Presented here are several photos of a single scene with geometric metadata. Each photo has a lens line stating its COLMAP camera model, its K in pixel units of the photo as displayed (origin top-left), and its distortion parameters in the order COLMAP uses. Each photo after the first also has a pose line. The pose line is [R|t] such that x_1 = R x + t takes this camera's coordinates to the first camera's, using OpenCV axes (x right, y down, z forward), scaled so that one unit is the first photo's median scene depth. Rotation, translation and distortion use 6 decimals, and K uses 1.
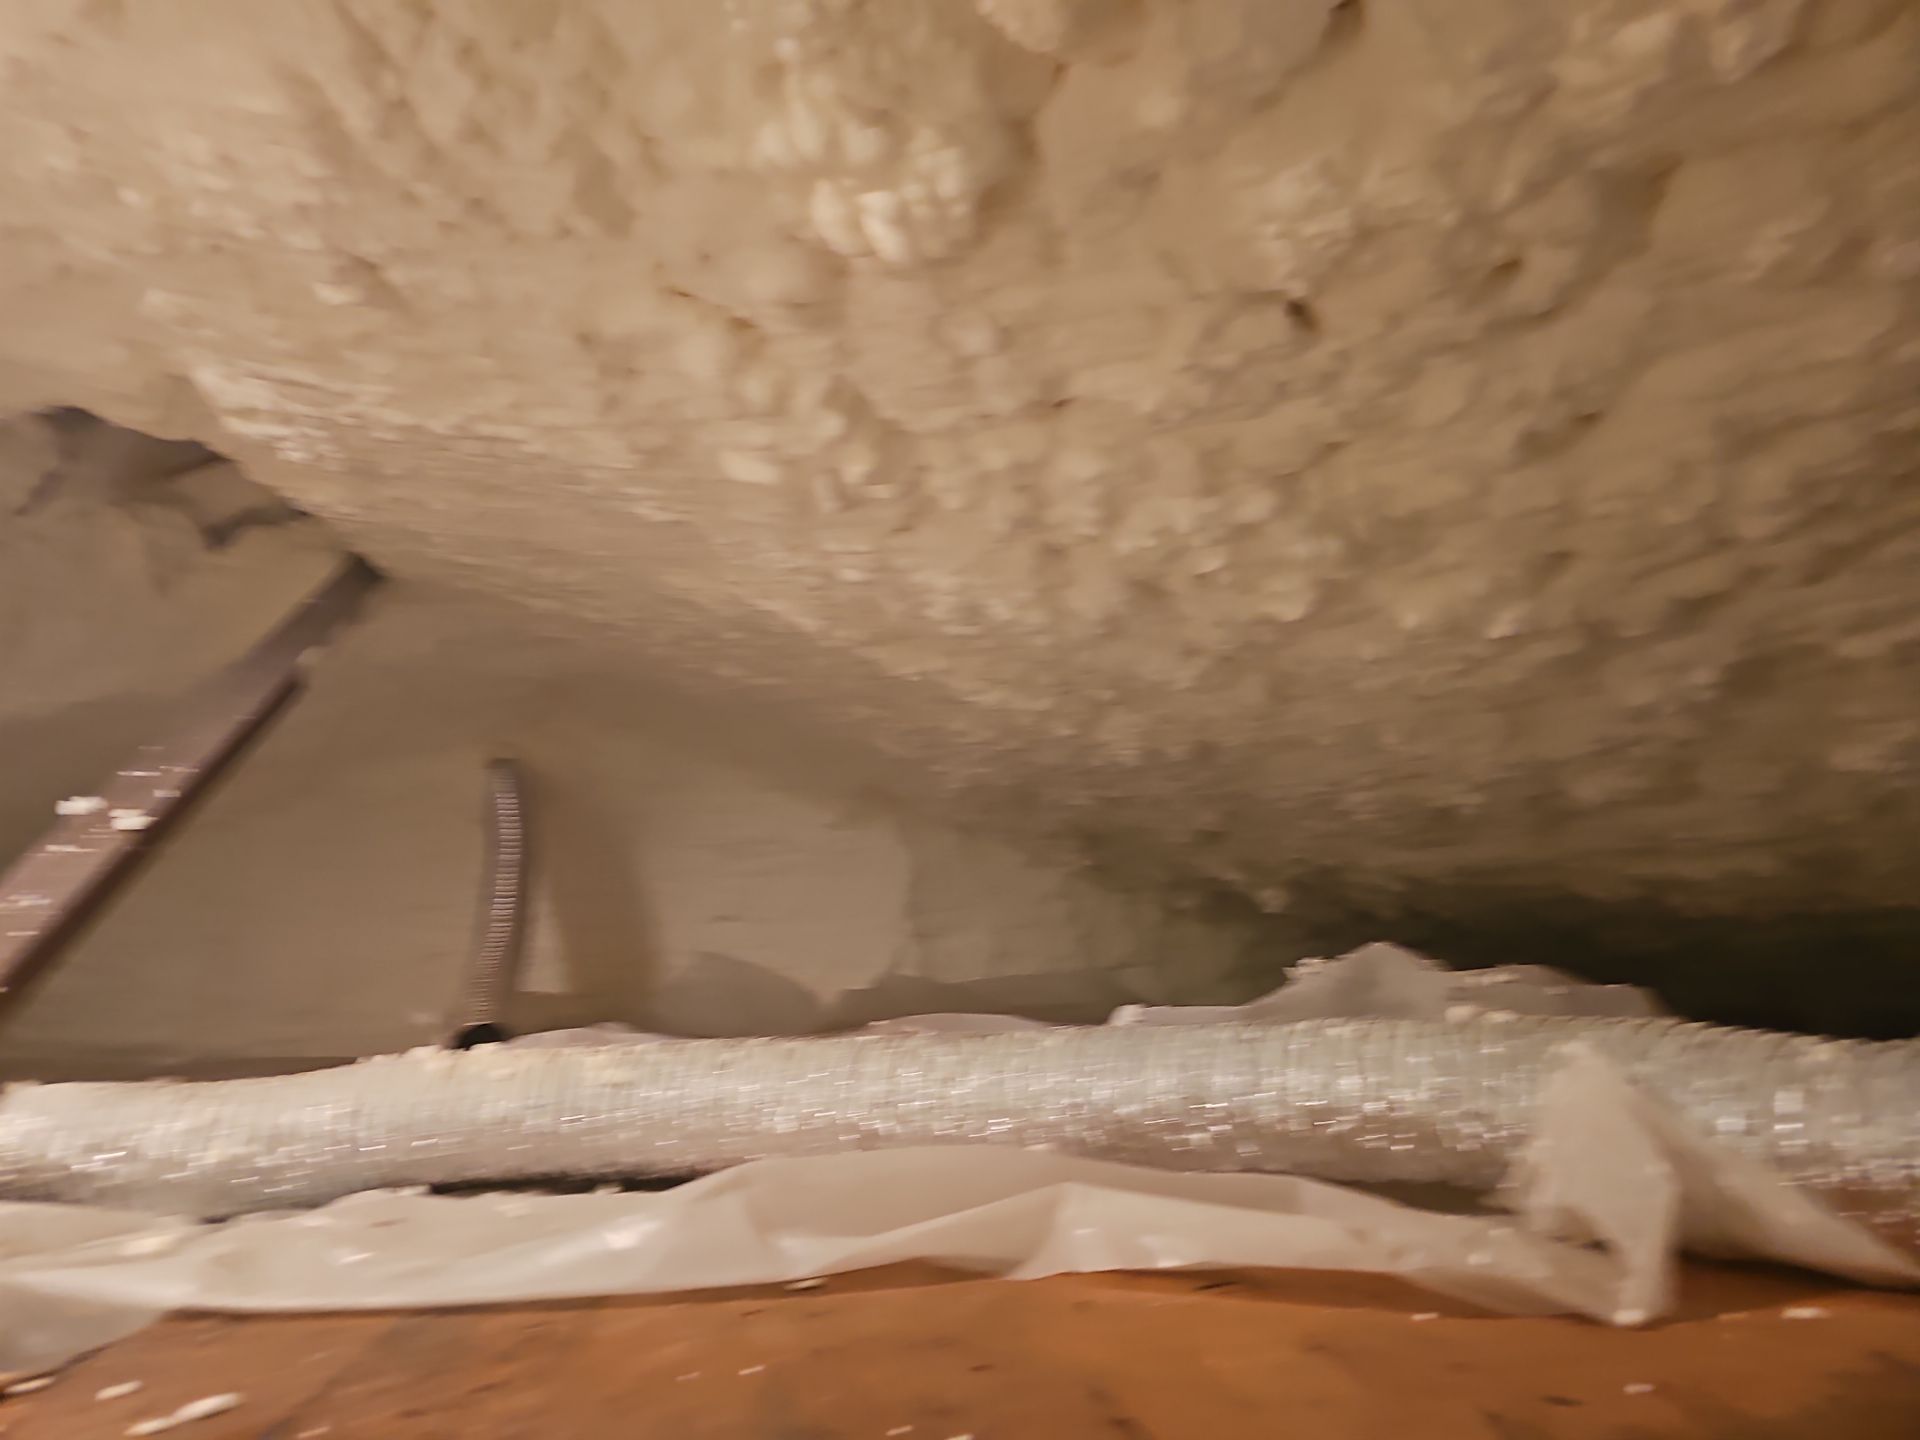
lens RADIAL K [[1264.6, 0, 951.1], [0, 1264.6, 707.3], [0, 0, 1]] dist [0.067498, -0.063651]
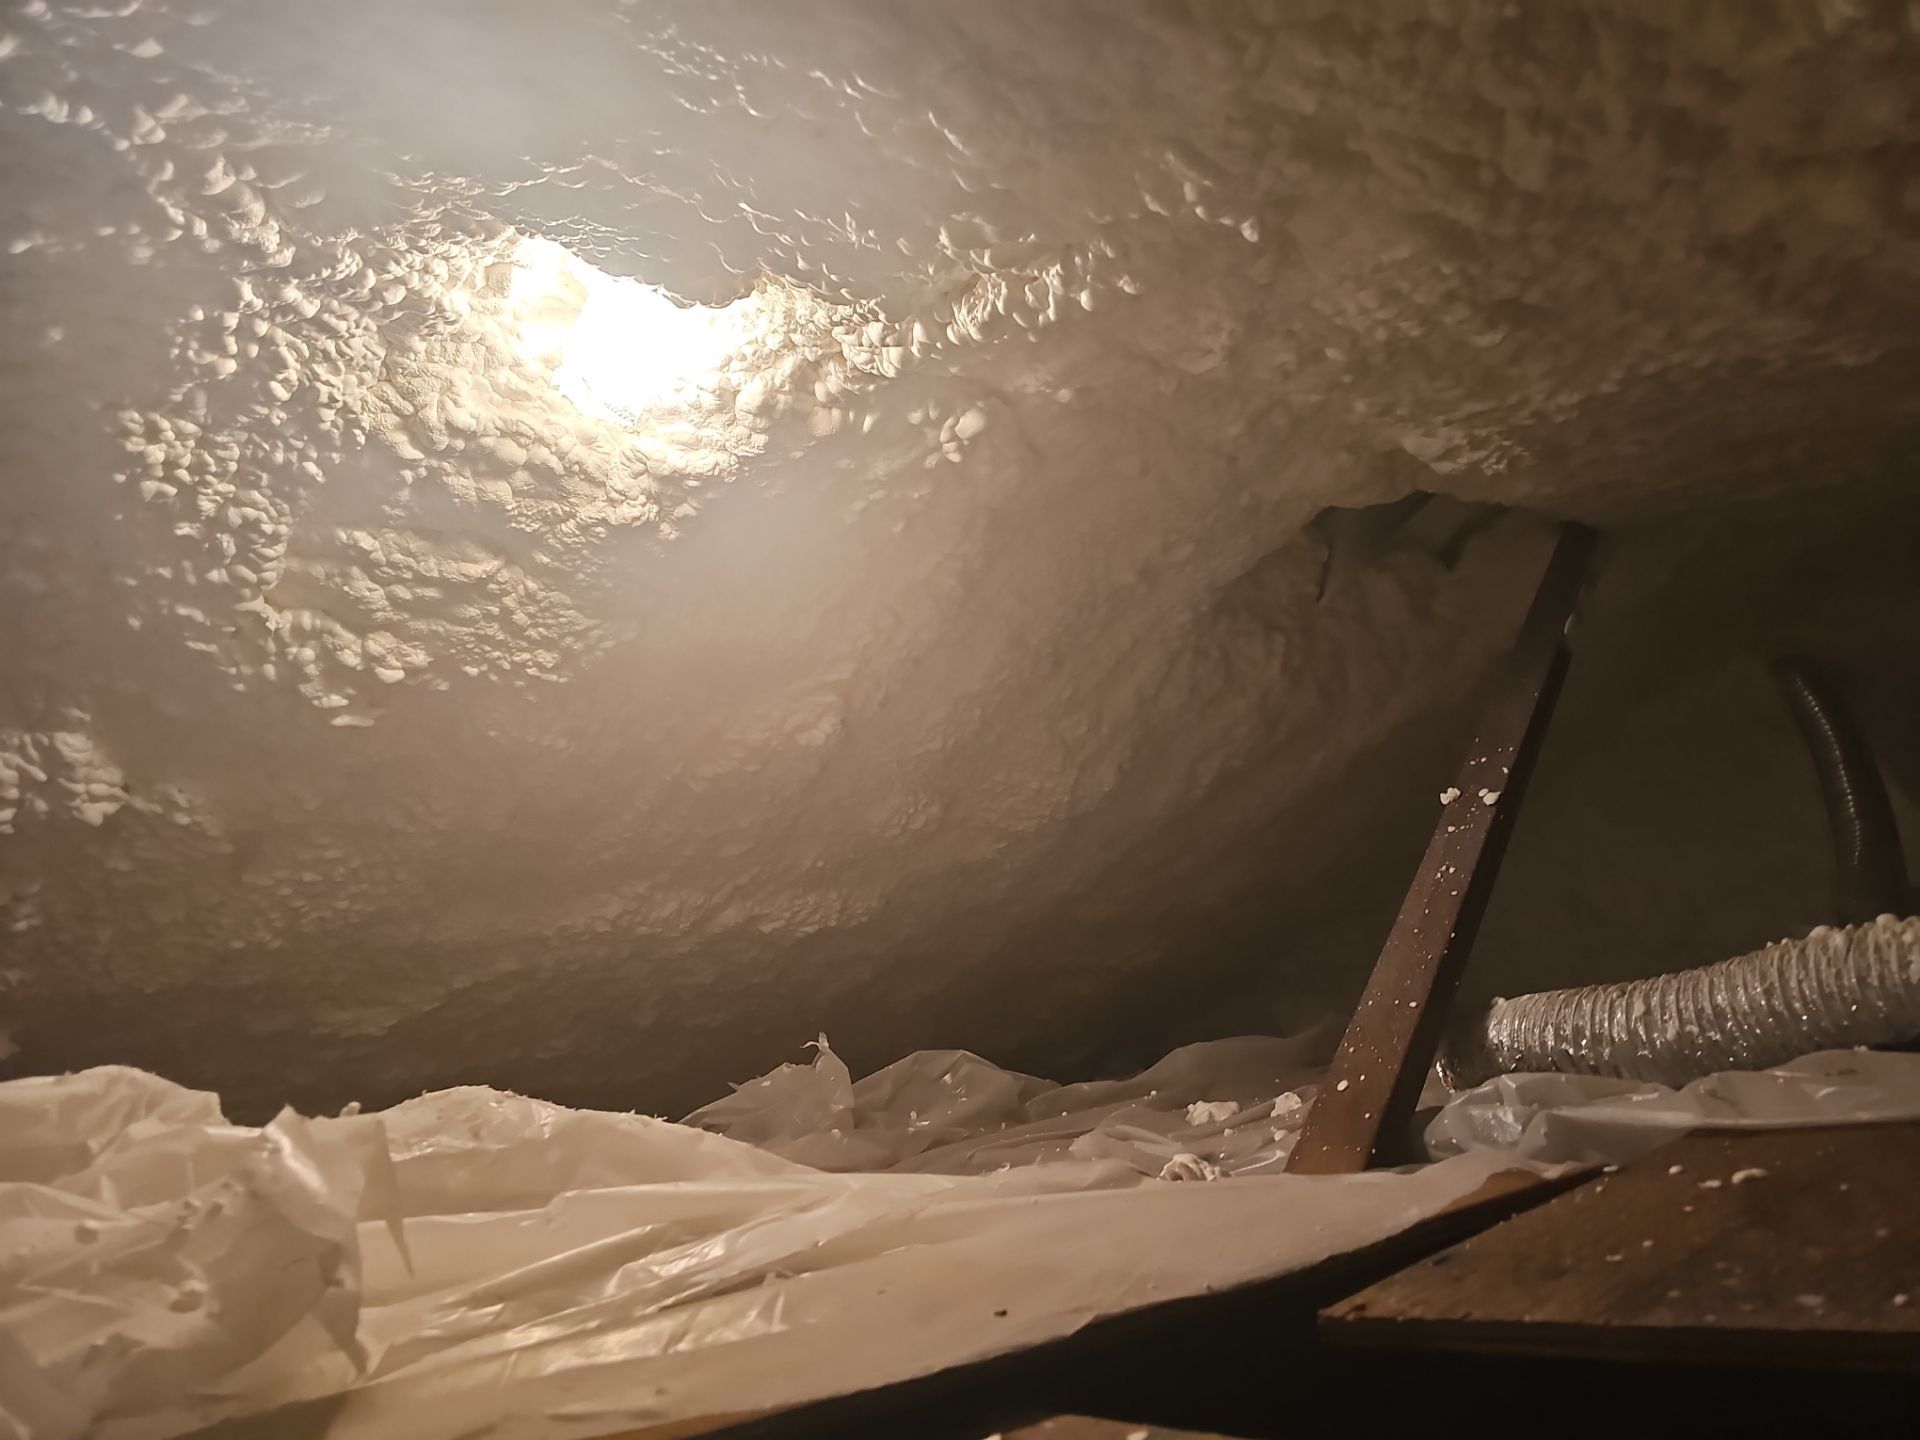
lens RADIAL K [[1264.6, 0, 951.1], [0, 1264.6, 707.3], [0, 0, 1]] dist [0.067498, -0.063651]
pose [[0.563900, -0.294238, -0.771648, 0.064278], [0.316384, 0.940058, -0.127249, -0.001512], [0.762836, -0.172381, 0.623191, -0.204736]]
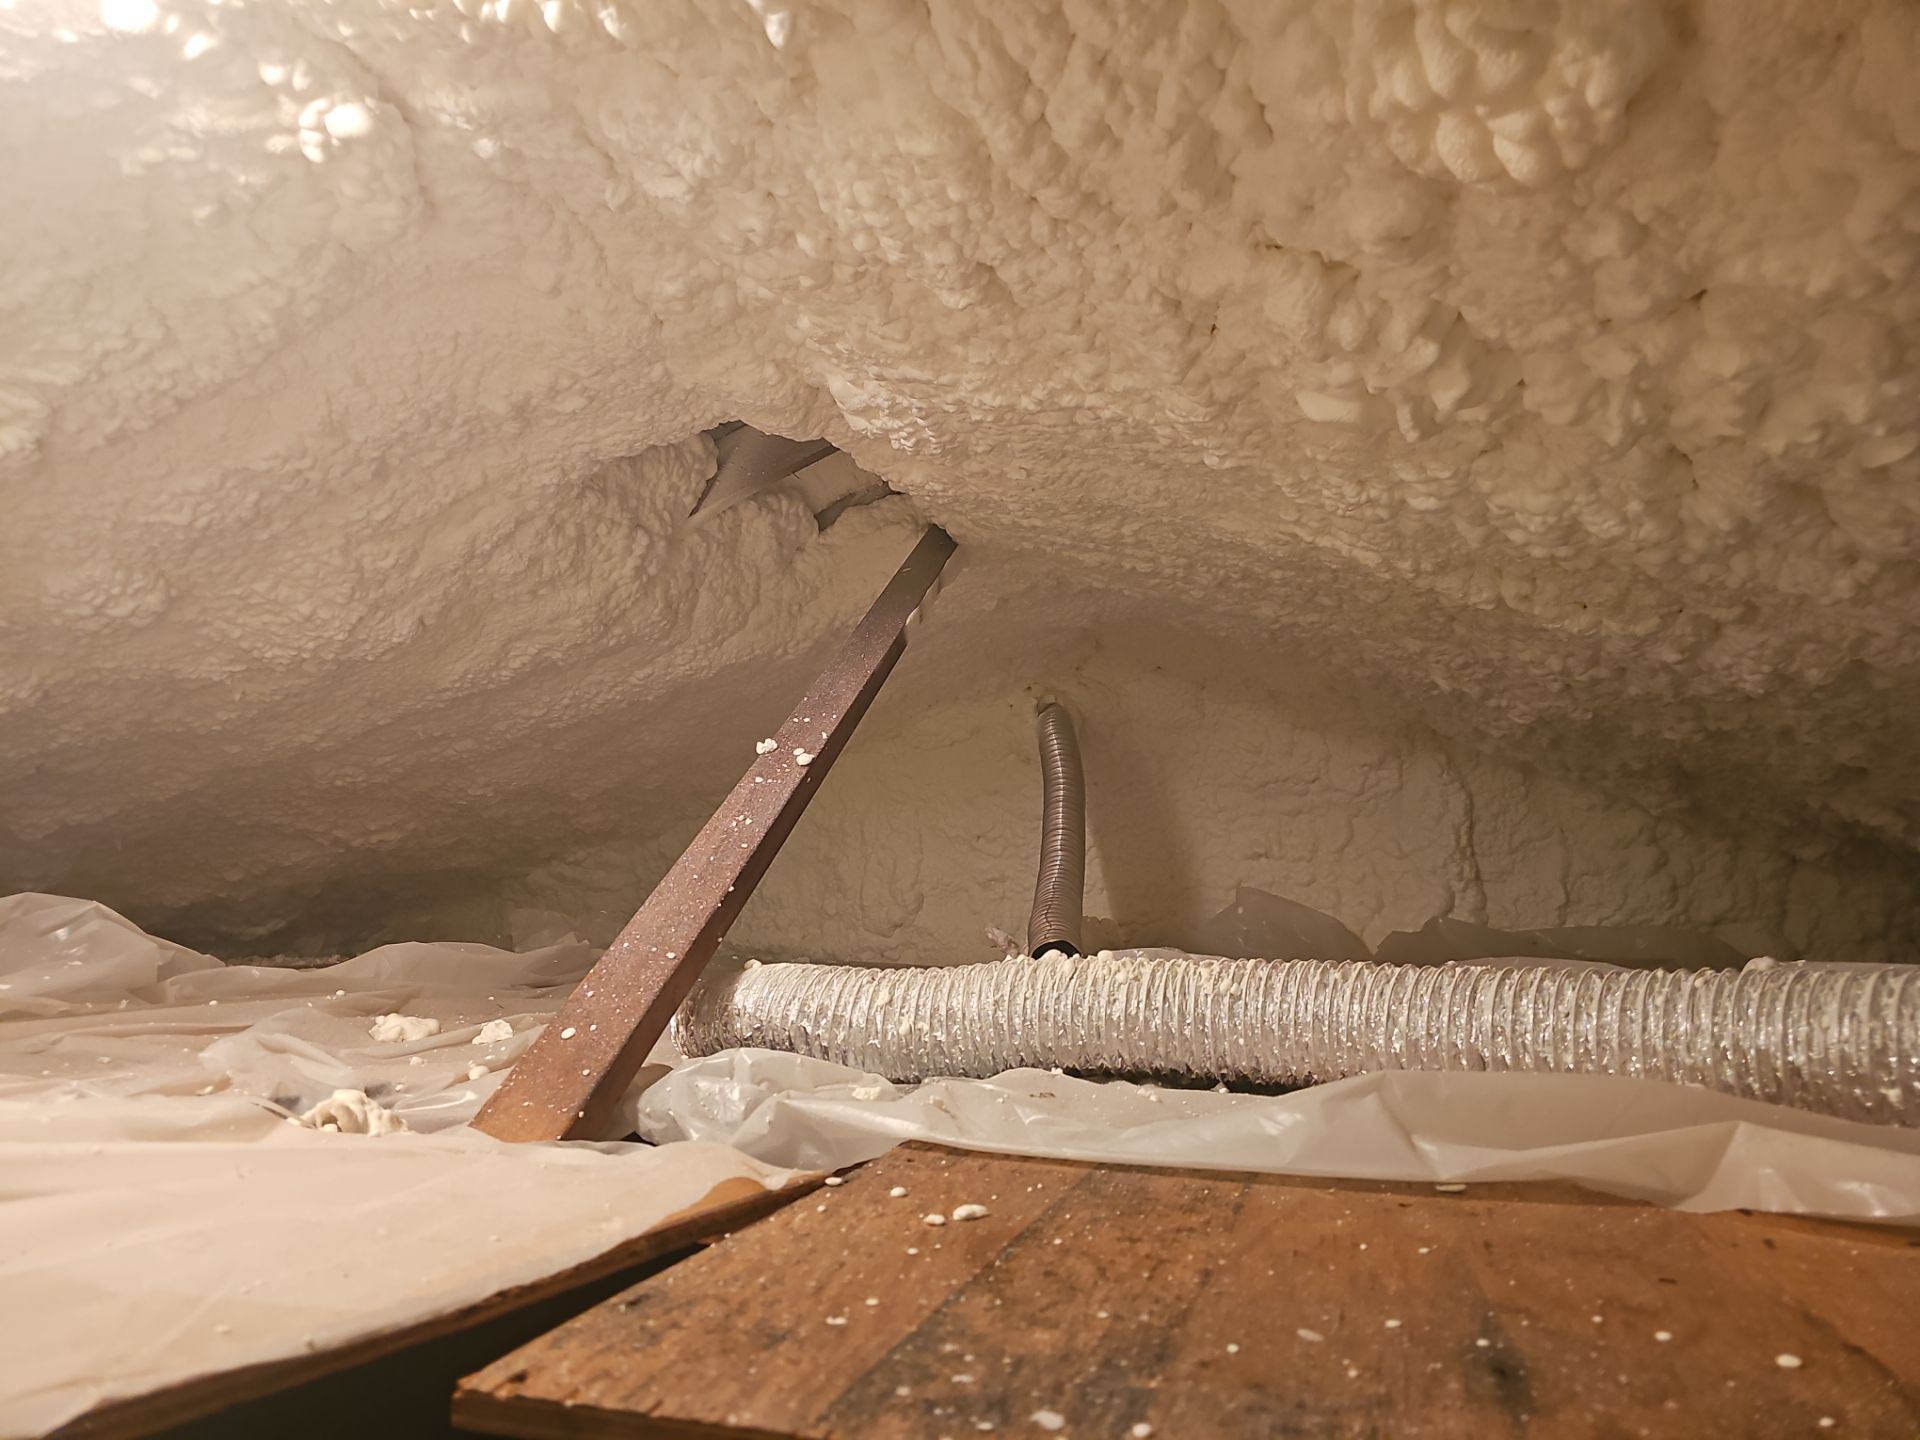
lens RADIAL K [[1264.6, 0, 951.1], [0, 1264.6, 707.3], [0, 0, 1]] dist [0.067498, -0.063651]
pose [[0.924282, -0.023612, -0.380980, -0.060013], [0.040244, 0.998550, 0.035748, 0.003729], [0.379584, -0.048374, 0.923892, -0.076675]]
